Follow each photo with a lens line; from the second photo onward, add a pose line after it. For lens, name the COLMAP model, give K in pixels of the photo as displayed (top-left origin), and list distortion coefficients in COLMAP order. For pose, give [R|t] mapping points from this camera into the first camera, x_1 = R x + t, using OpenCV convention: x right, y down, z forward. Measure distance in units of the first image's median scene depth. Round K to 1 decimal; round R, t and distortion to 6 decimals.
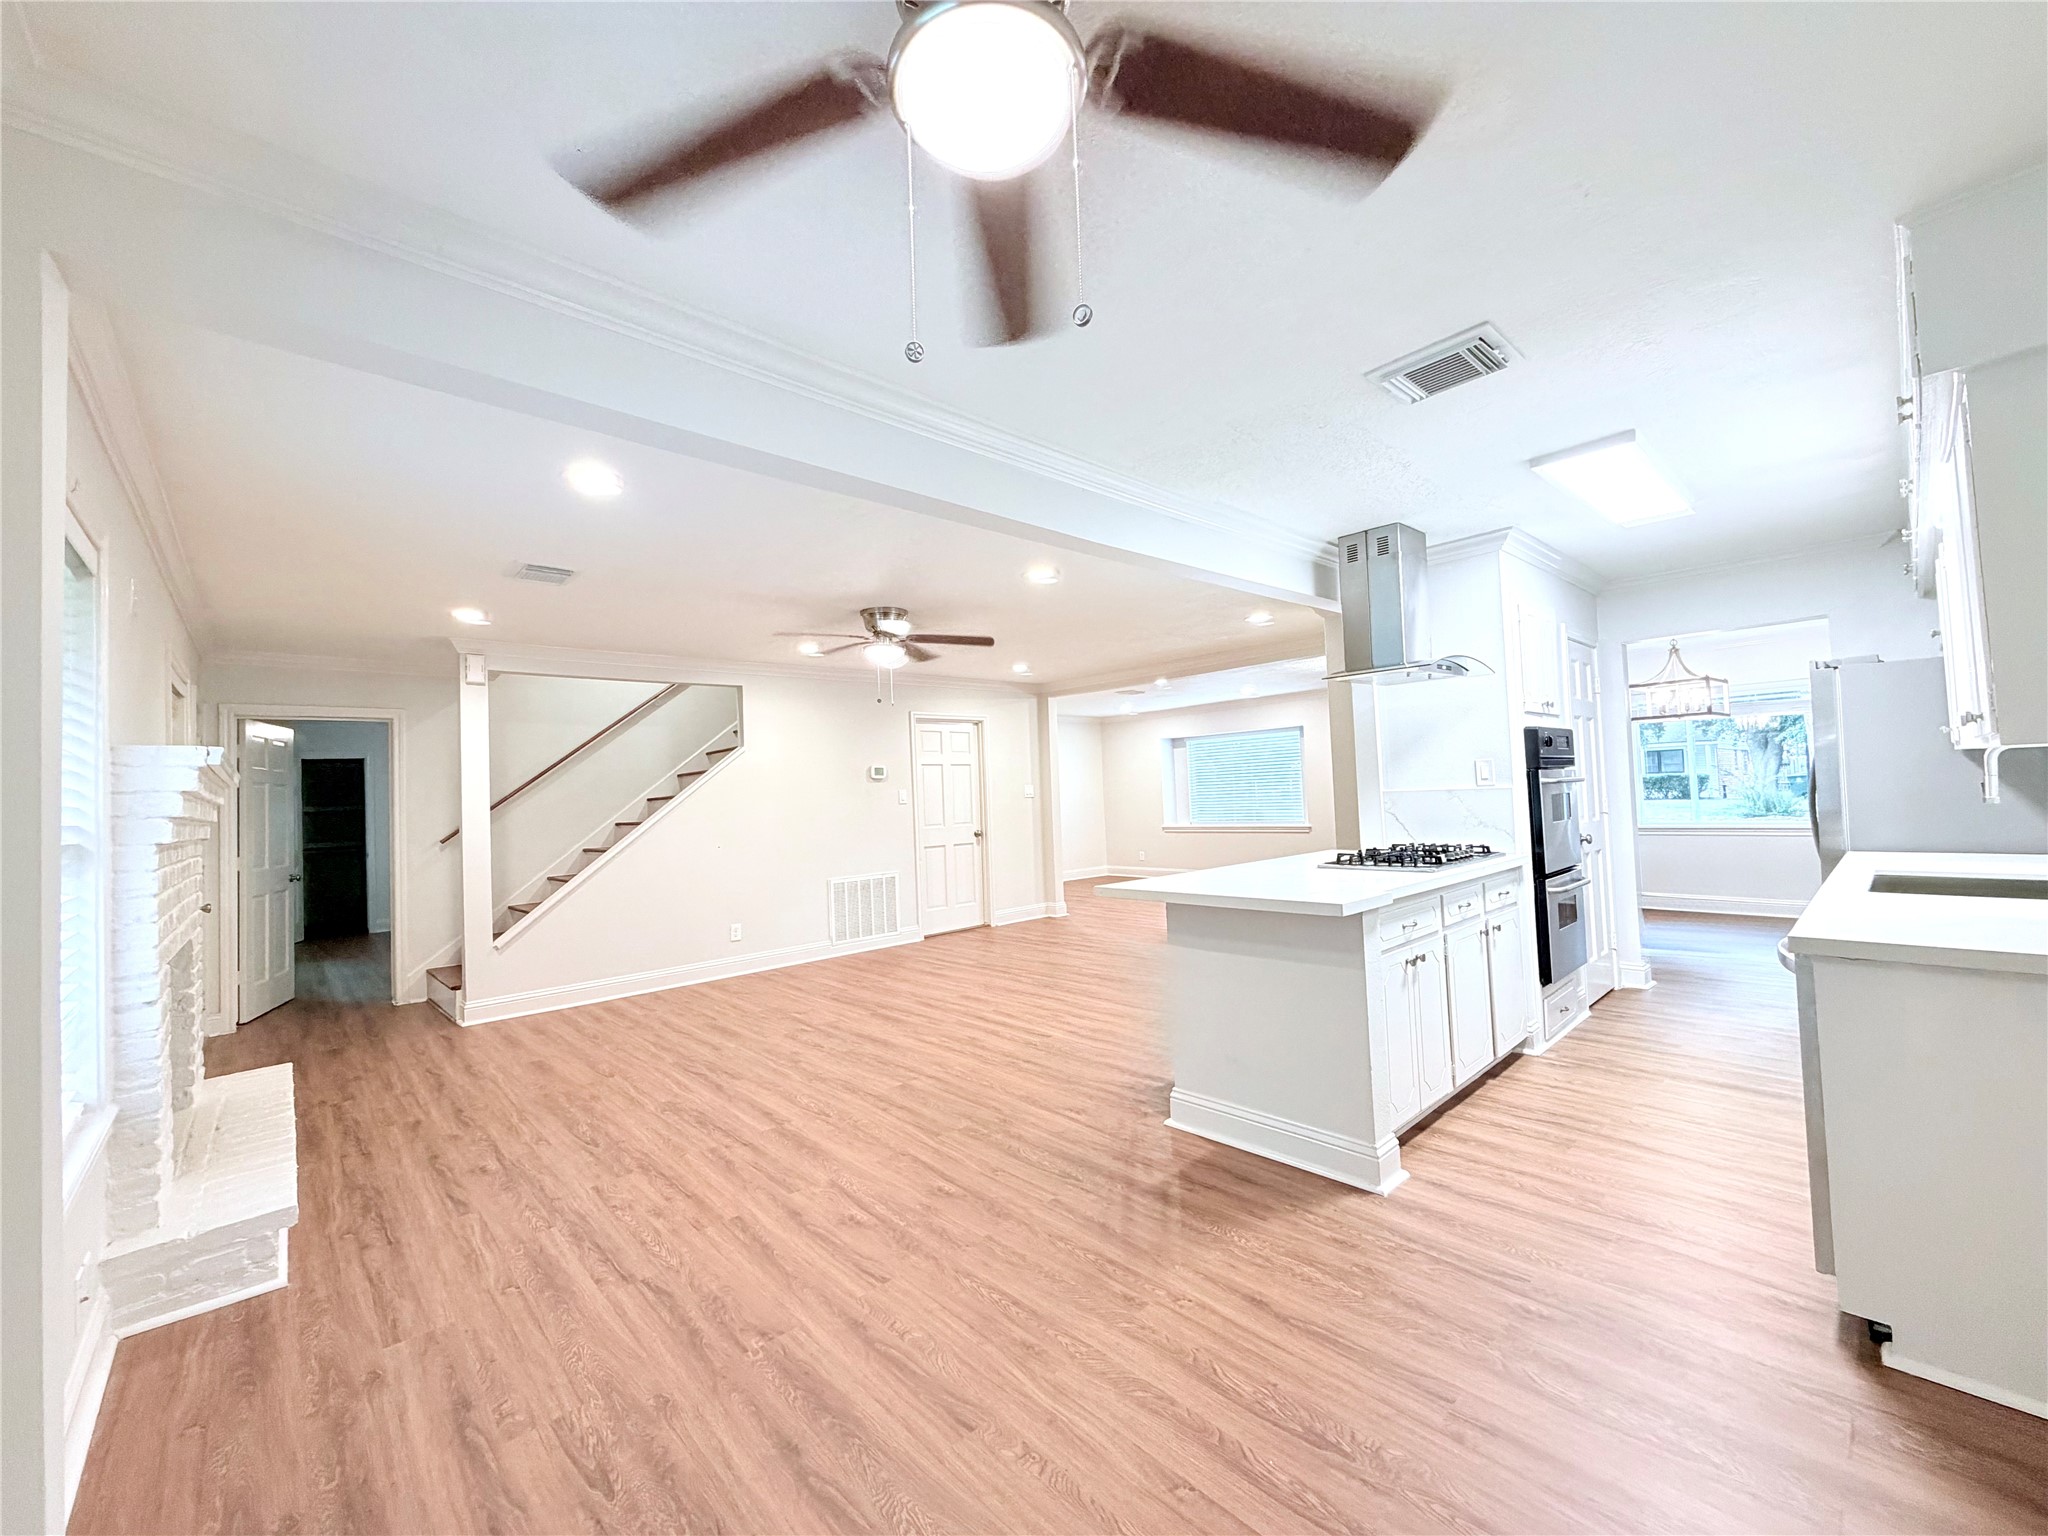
lens RADIAL K [[822.2, 0, 1024.1], [0, 822.2, 764.7], [0, 0, 1]] dist [0.001403, -0.000301]
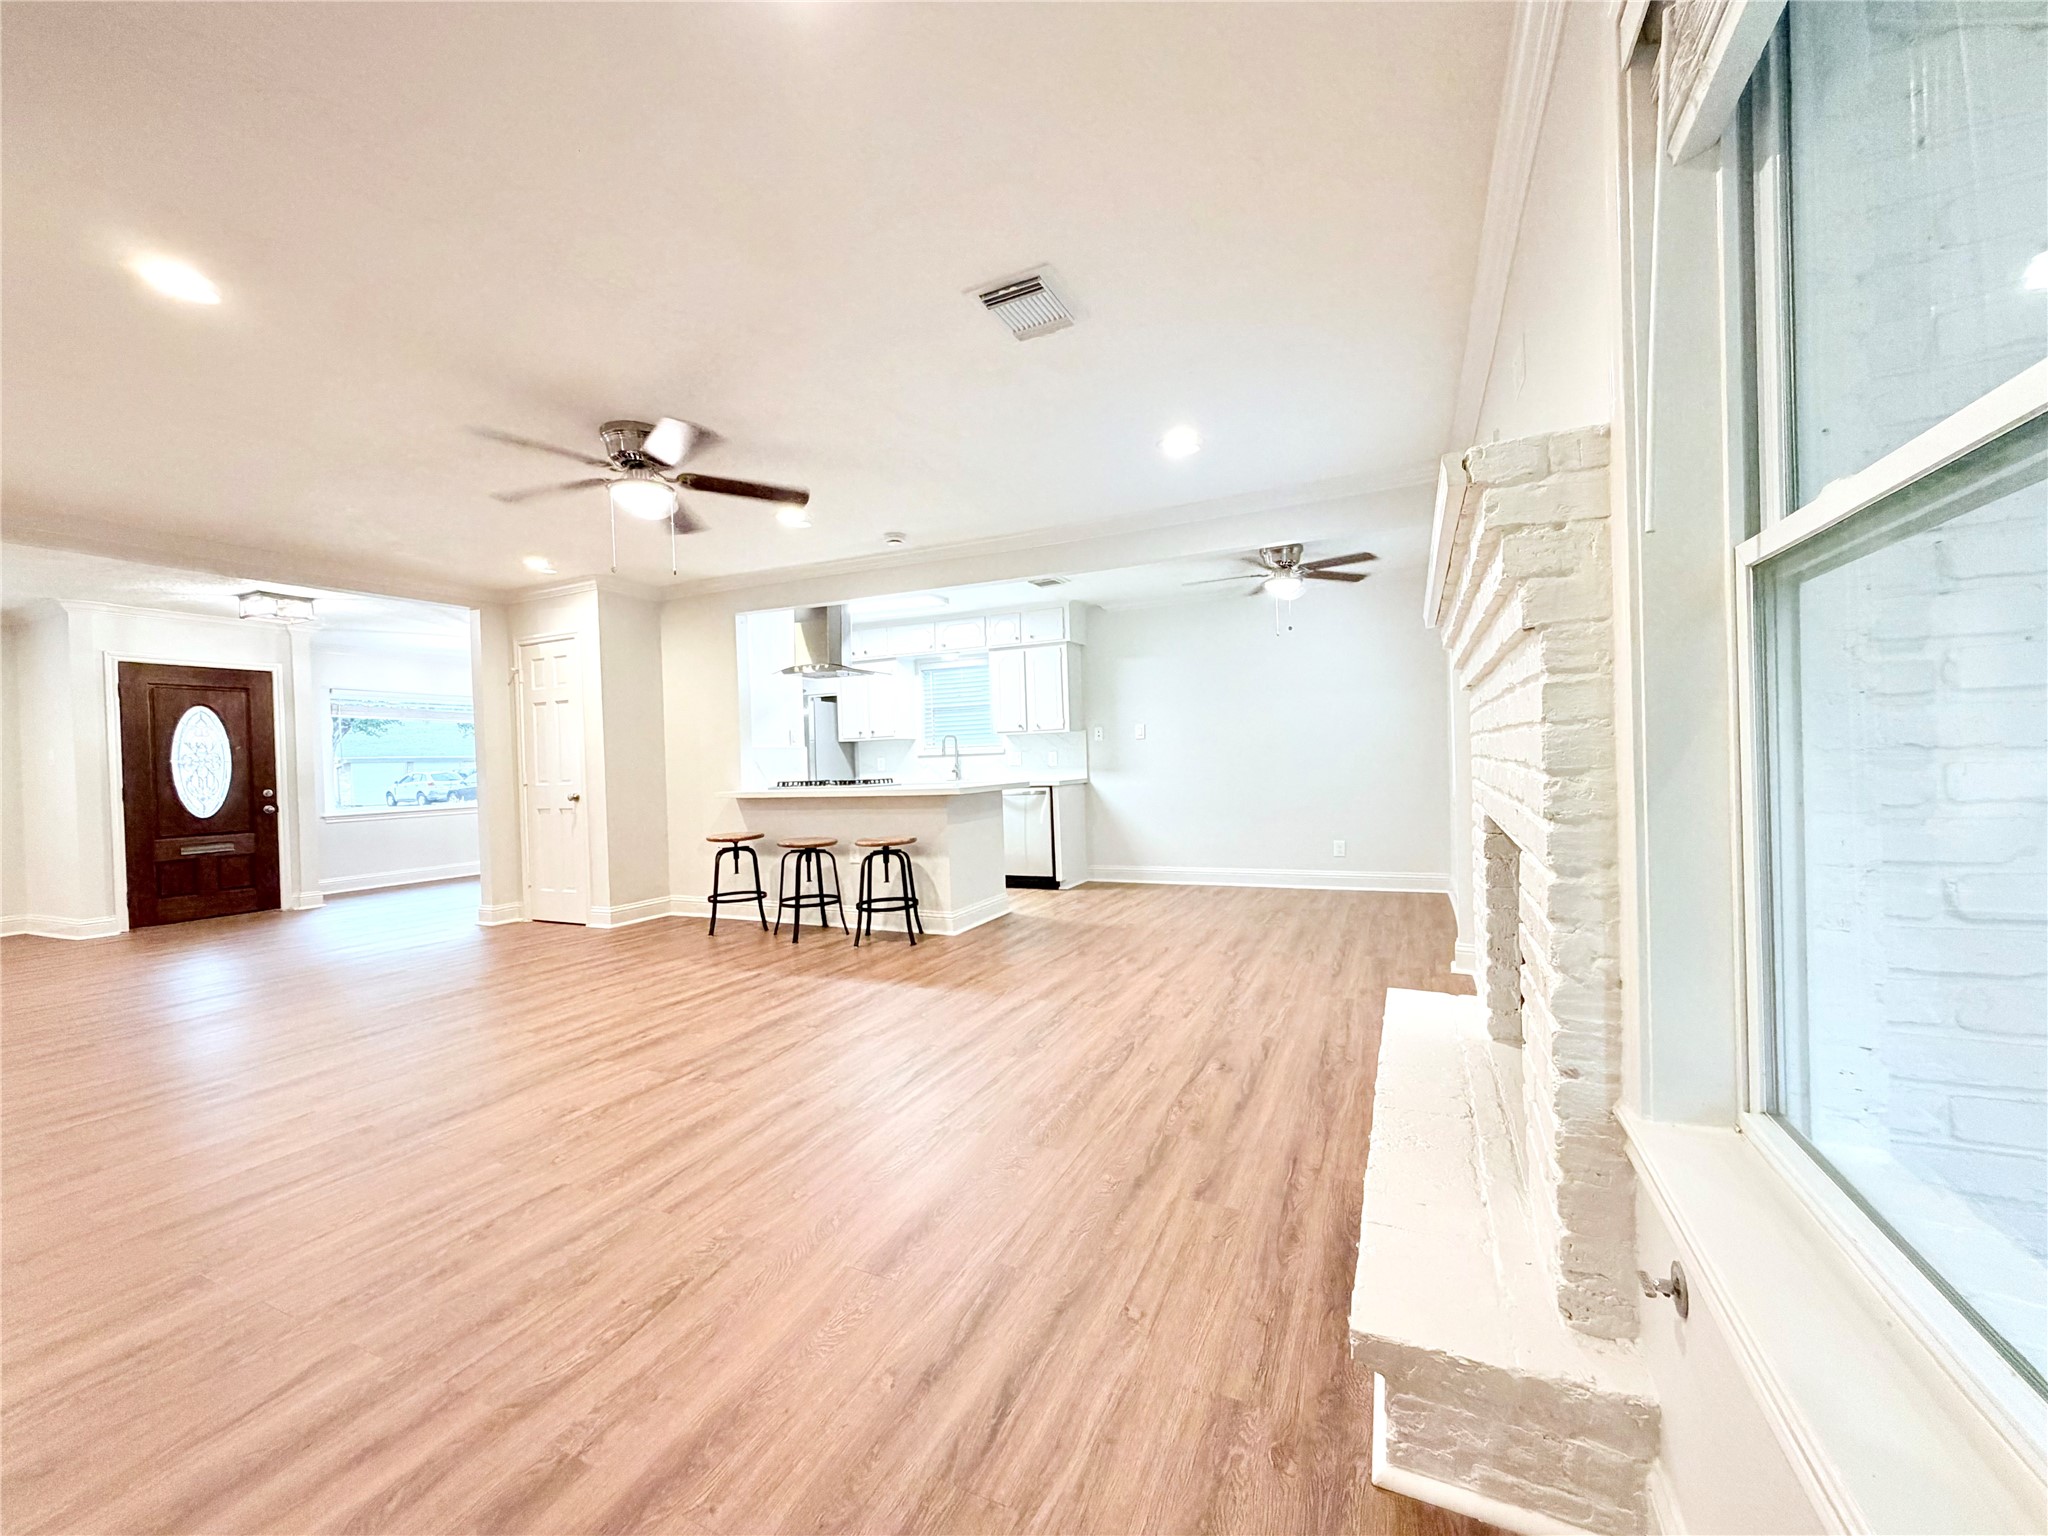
lens RADIAL K [[822.2, 0, 1023.5], [0, 822.2, 769.1], [0, 0, 1]] dist [0.001403, -0.000301]
pose [[-0.381809, 0.044517, 0.923169, -1.536812], [0.014024, 0.999003, -0.042373, 0.202849], [-0.924135, -0.003232, -0.382053, 1.662326]]
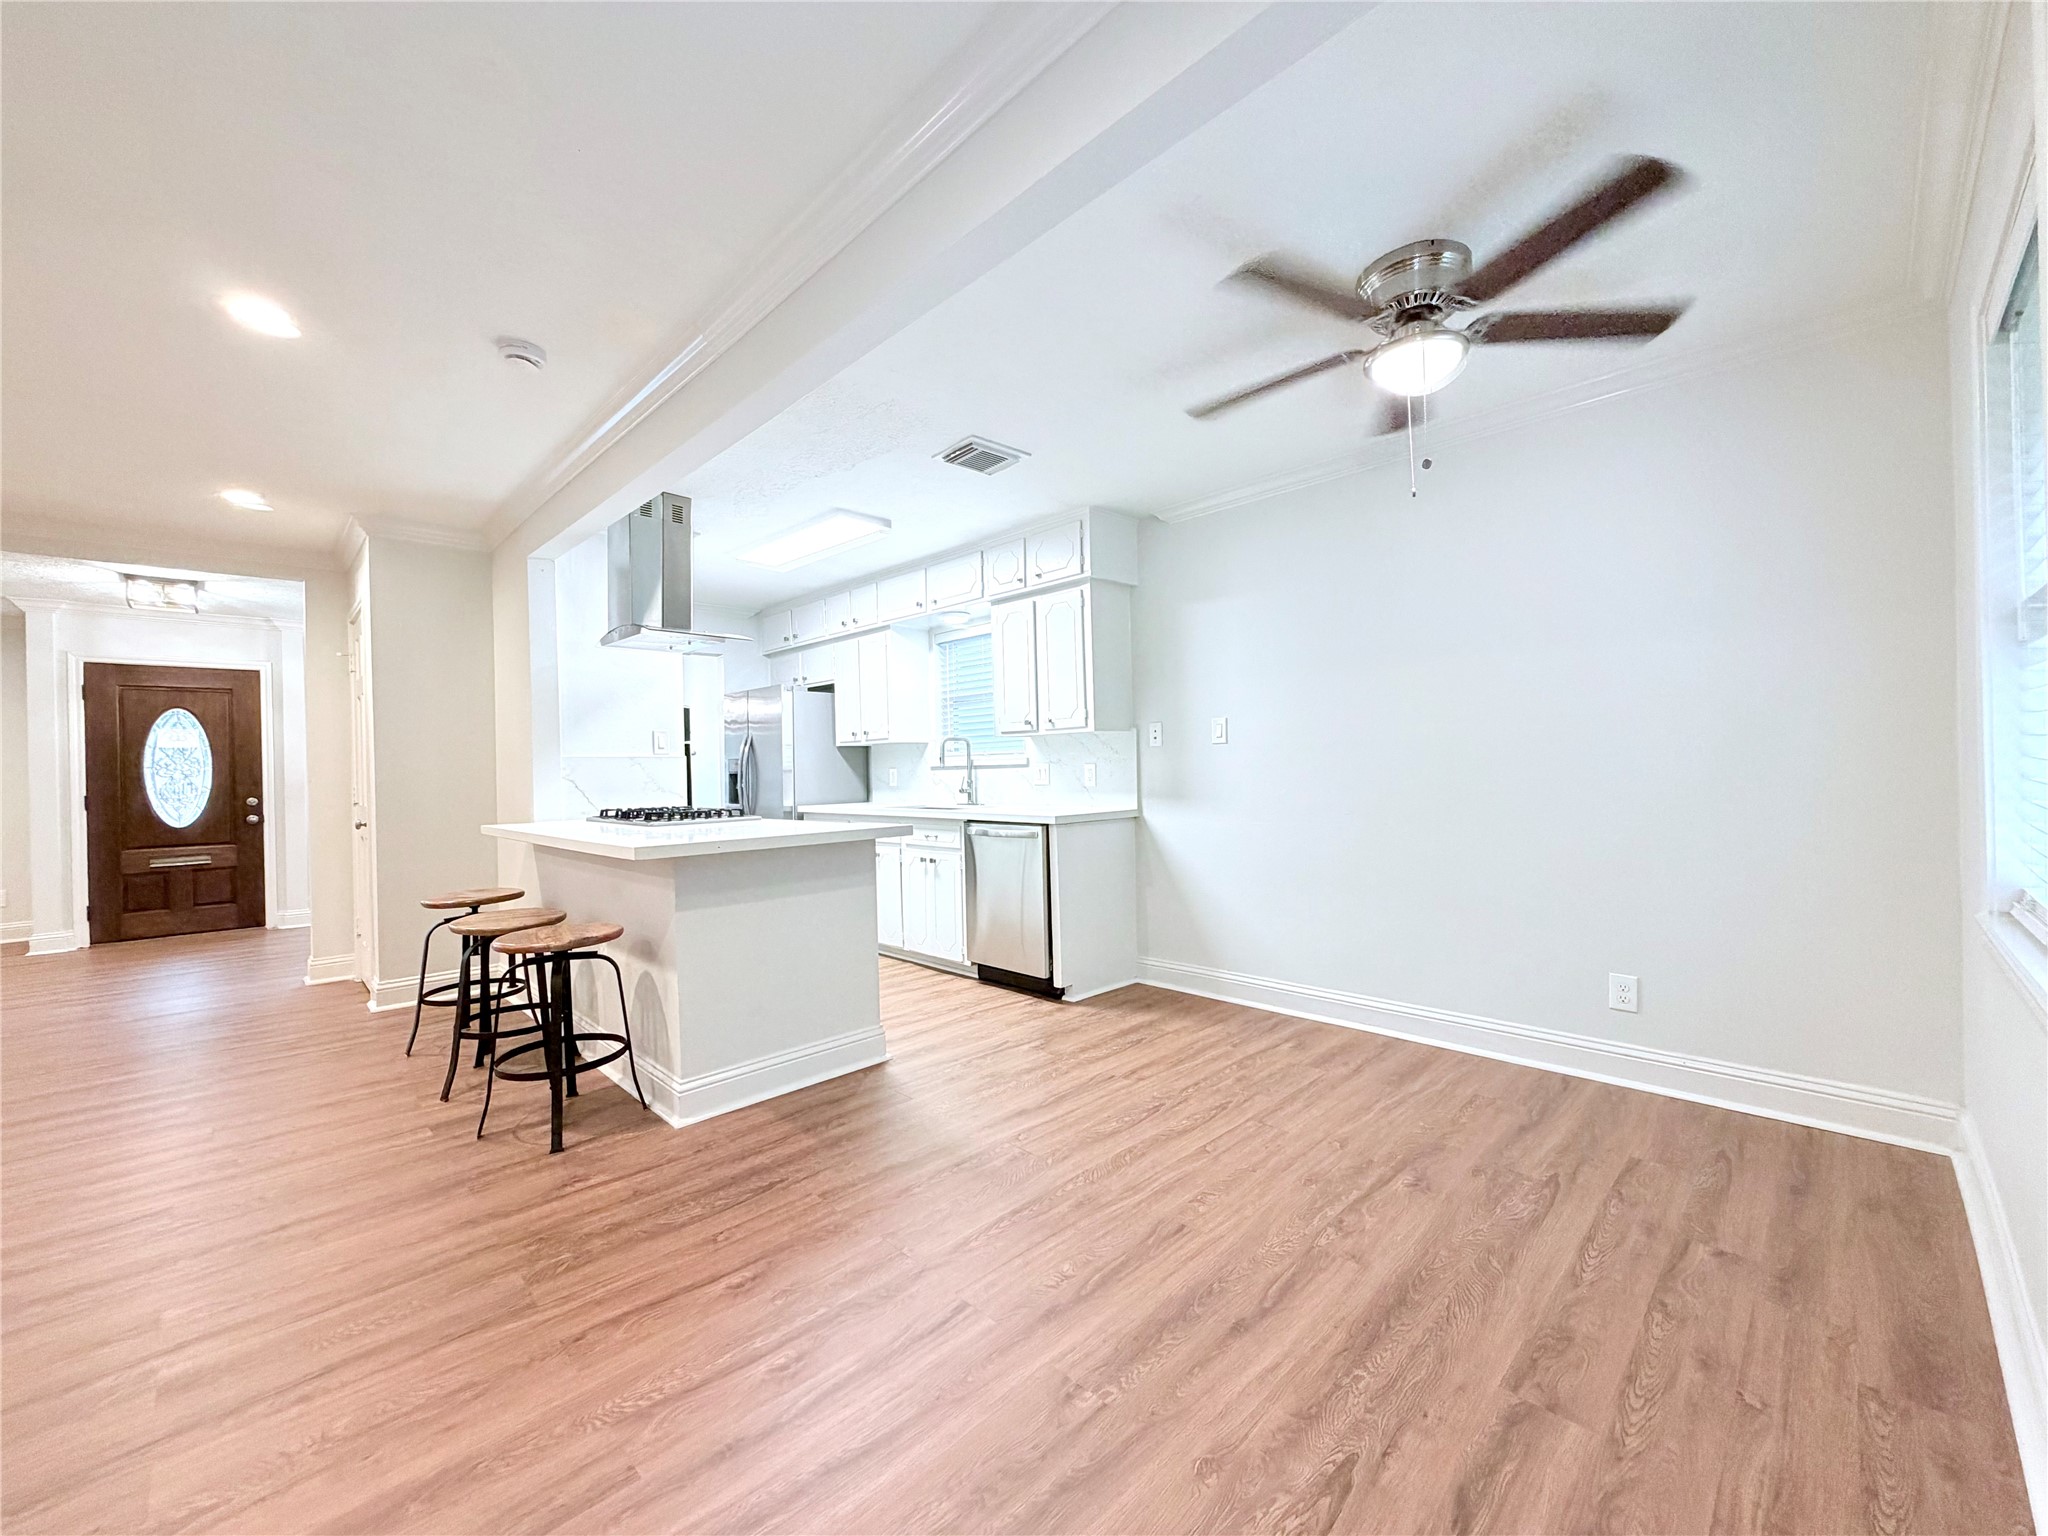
lens RADIAL K [[822.2, 0, 1020.7], [0, 822.2, 772.2], [0, 0, 1]] dist [0.001403, -0.000301]
pose [[-0.034459, 0.038761, 0.998654, -0.758664], [-0.013261, 0.999142, -0.039238, 0.118359], [-0.999318, -0.014595, -0.033916, 0.765340]]
